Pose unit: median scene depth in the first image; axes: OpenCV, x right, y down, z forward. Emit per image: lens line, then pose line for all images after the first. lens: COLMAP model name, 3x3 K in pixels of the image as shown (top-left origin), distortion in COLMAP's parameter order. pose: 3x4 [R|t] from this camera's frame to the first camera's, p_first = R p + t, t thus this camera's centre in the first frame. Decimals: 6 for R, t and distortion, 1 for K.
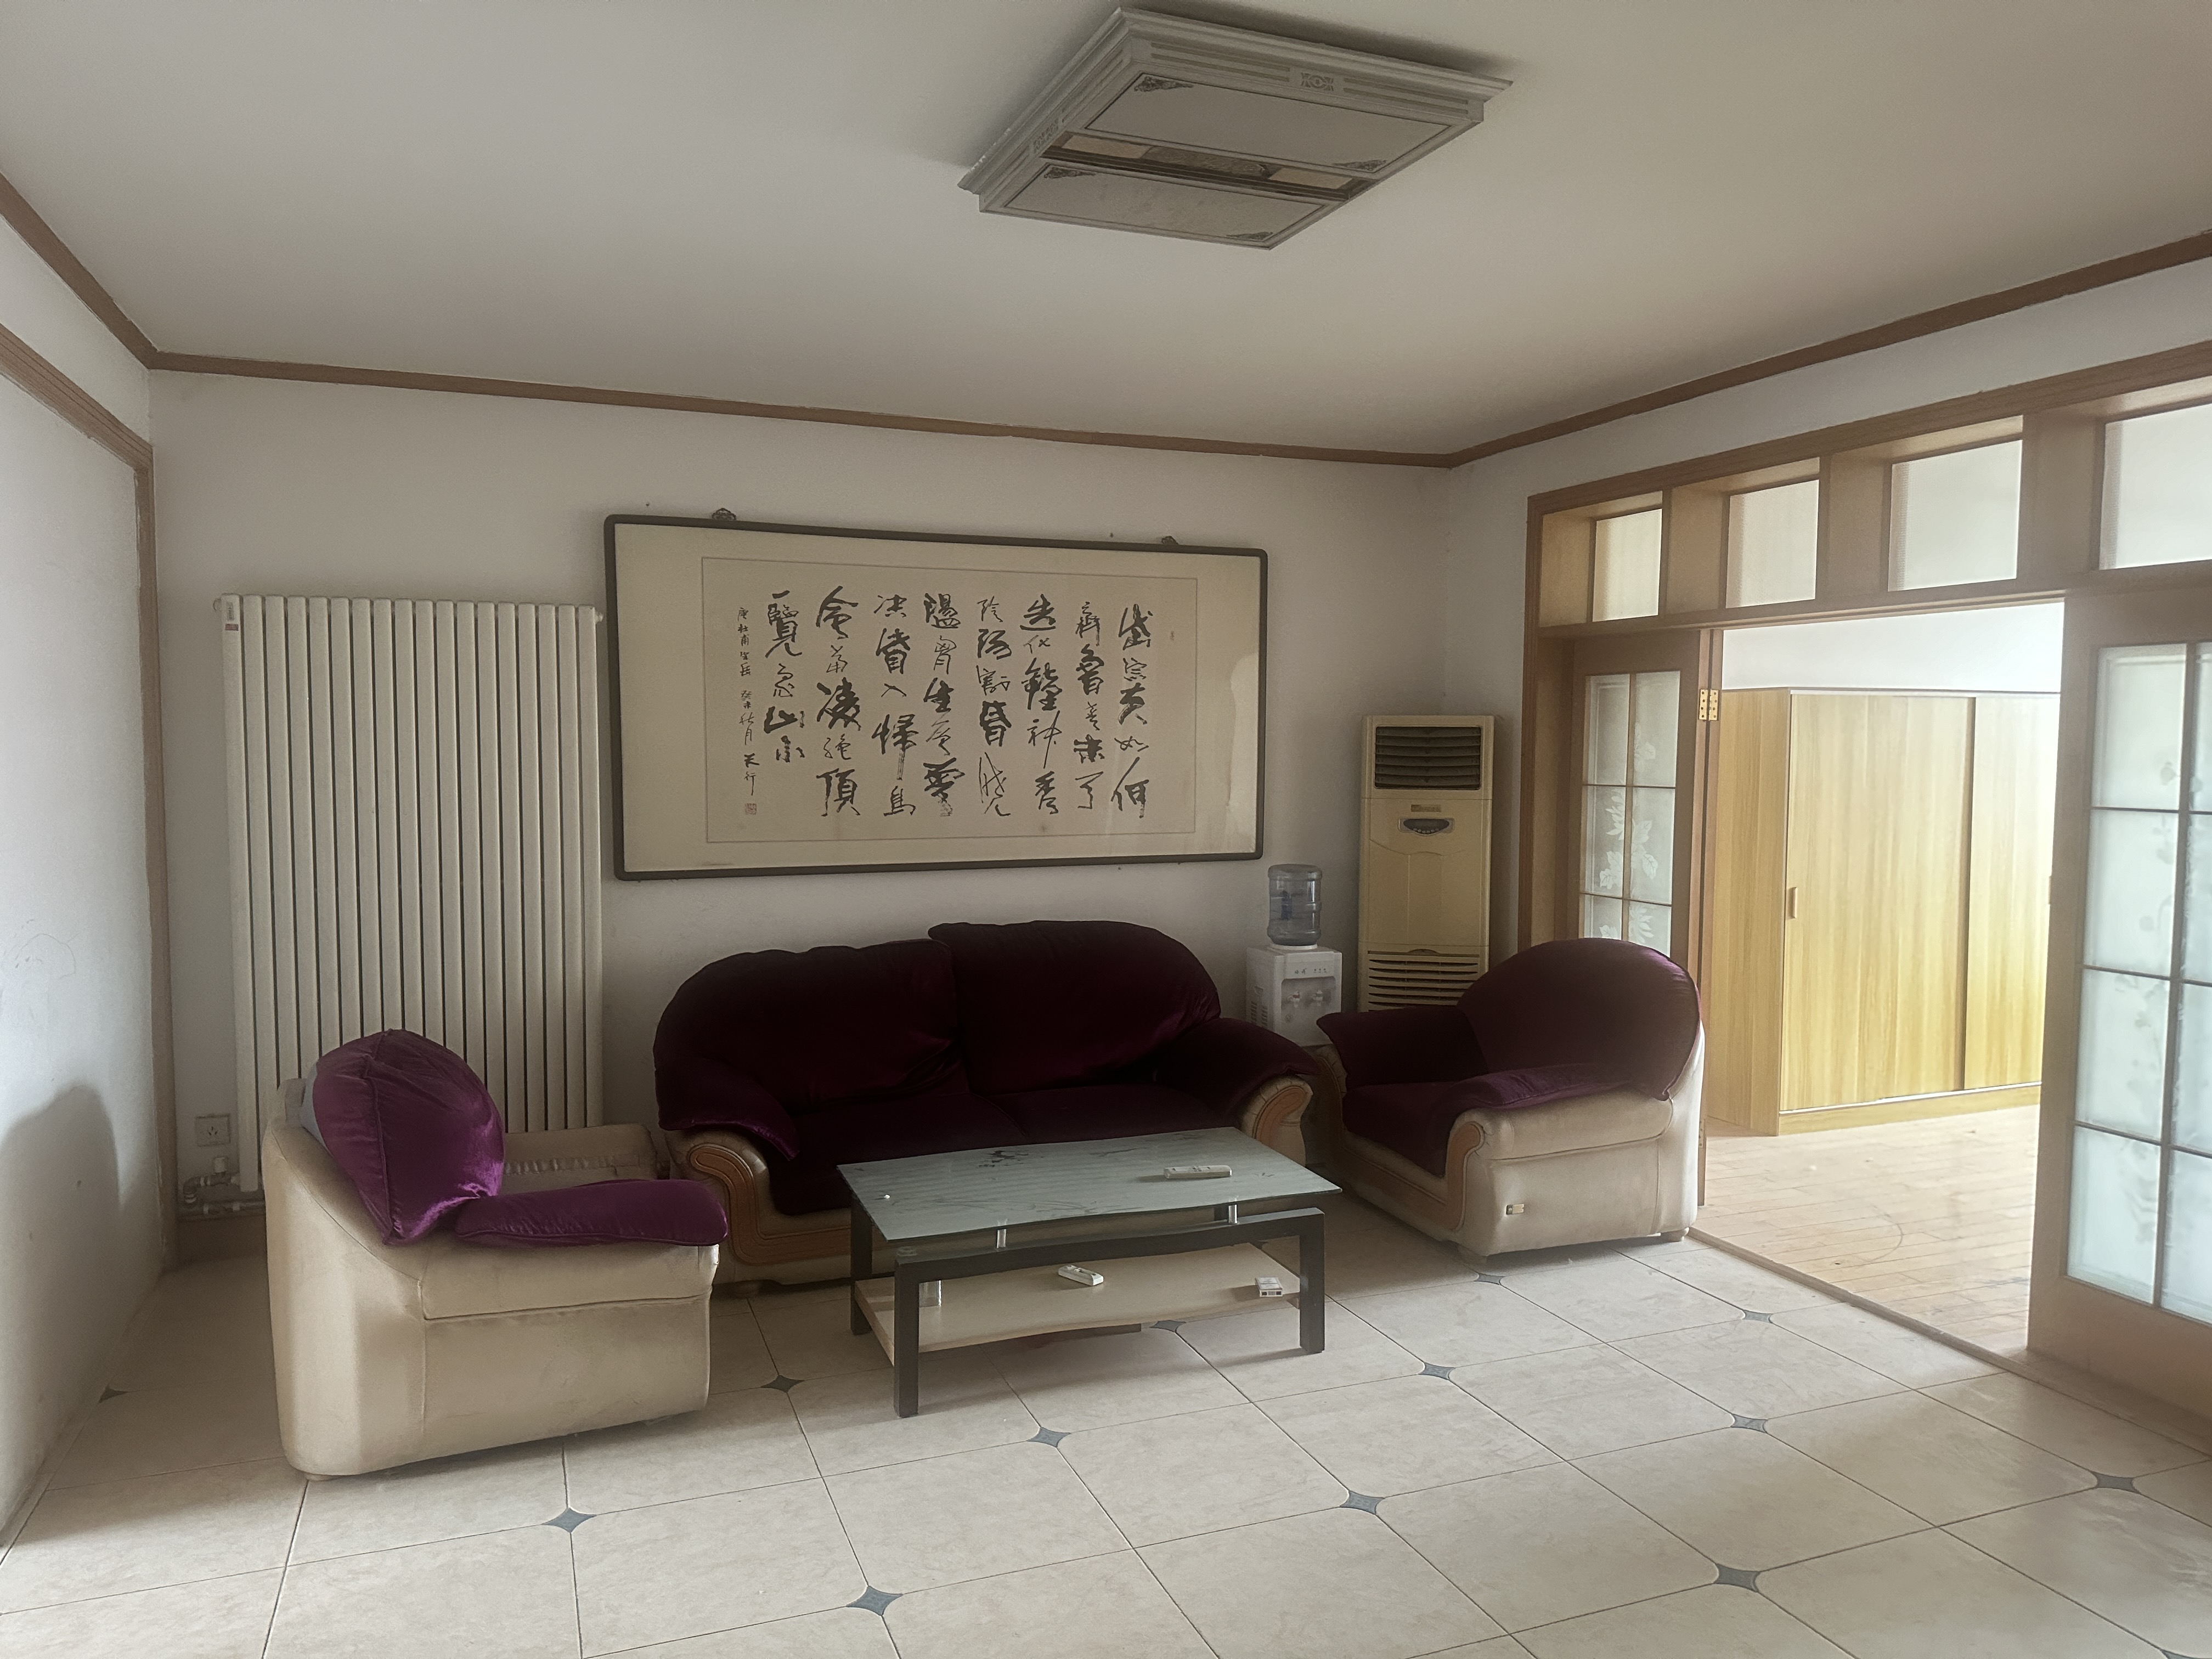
lens RADIAL K [[1558.3, 0, 1106.0], [0, 1558.3, 829.5], [0, 0, 1]] dist [-0.000911, -0.000947]
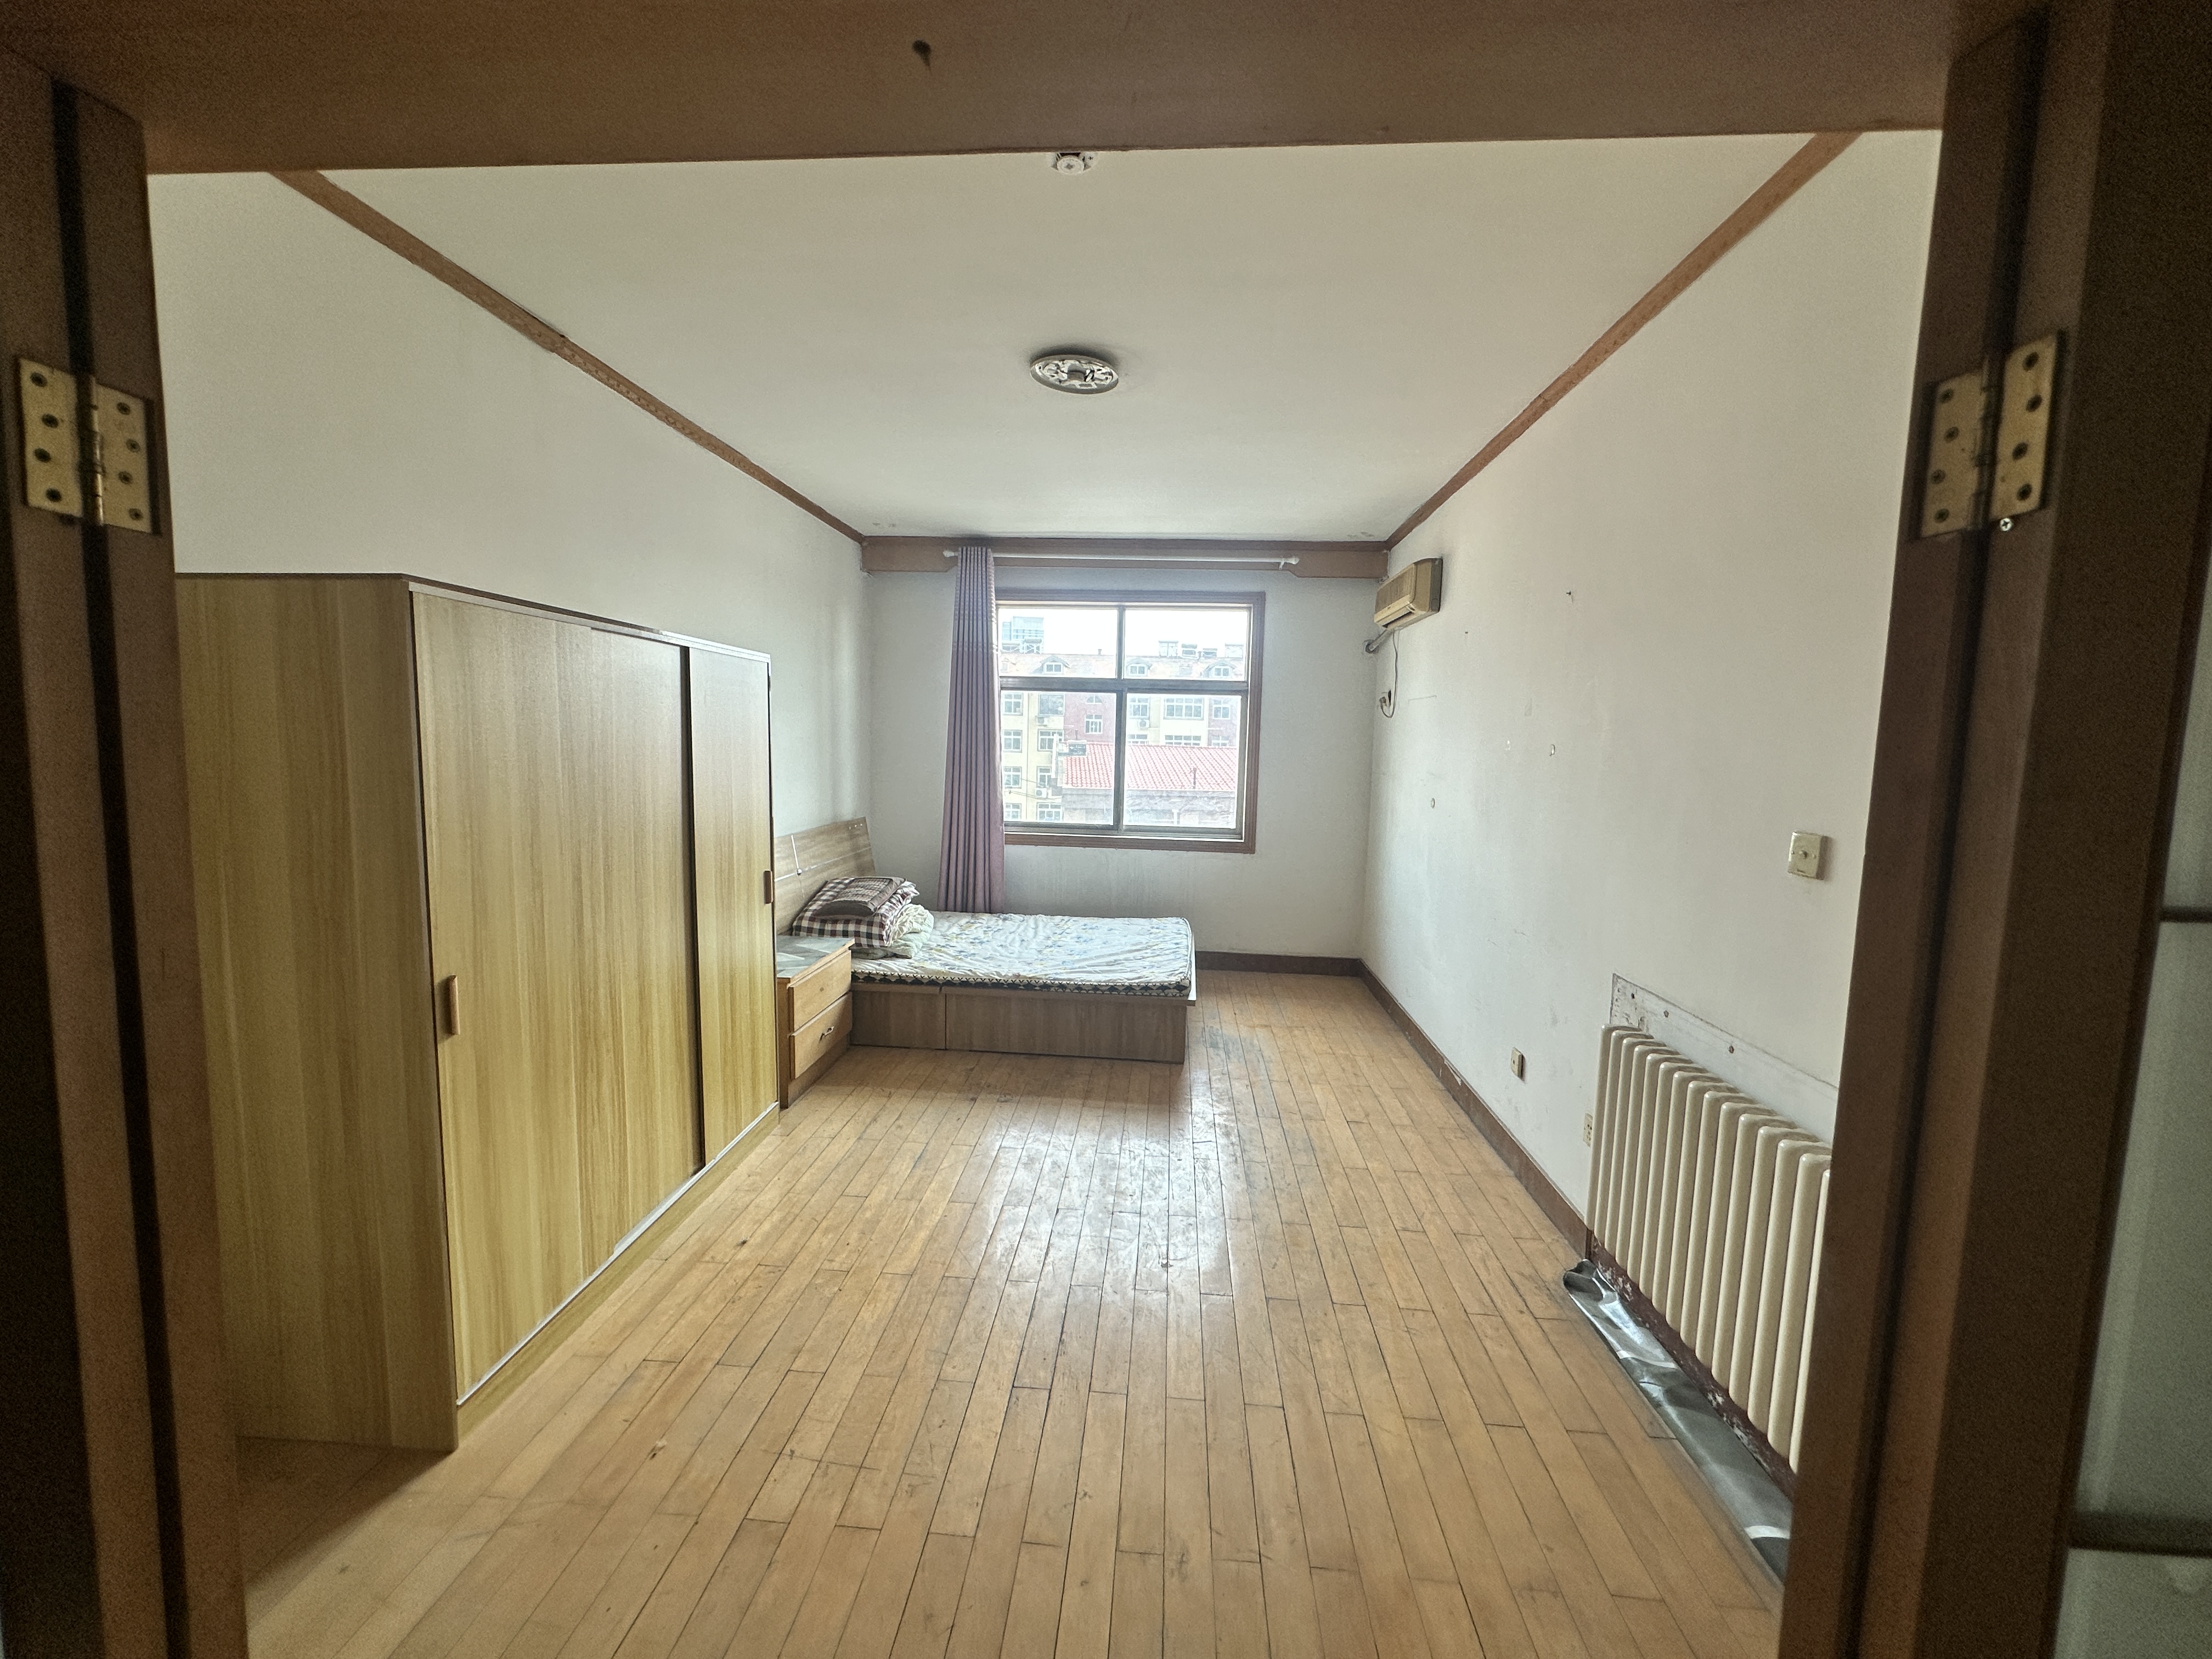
lens RADIAL K [[886.0, 0, 1106.0], [0, 886.0, 829.5], [0, 0, 1]] dist [0.000504, -0.000090]
pose [[0.426258, -0.085737, 0.900530, 0.271796], [0.029922, 0.996290, 0.080691, -0.028776], [-0.904107, -0.007449, 0.427242, 0.672570]]
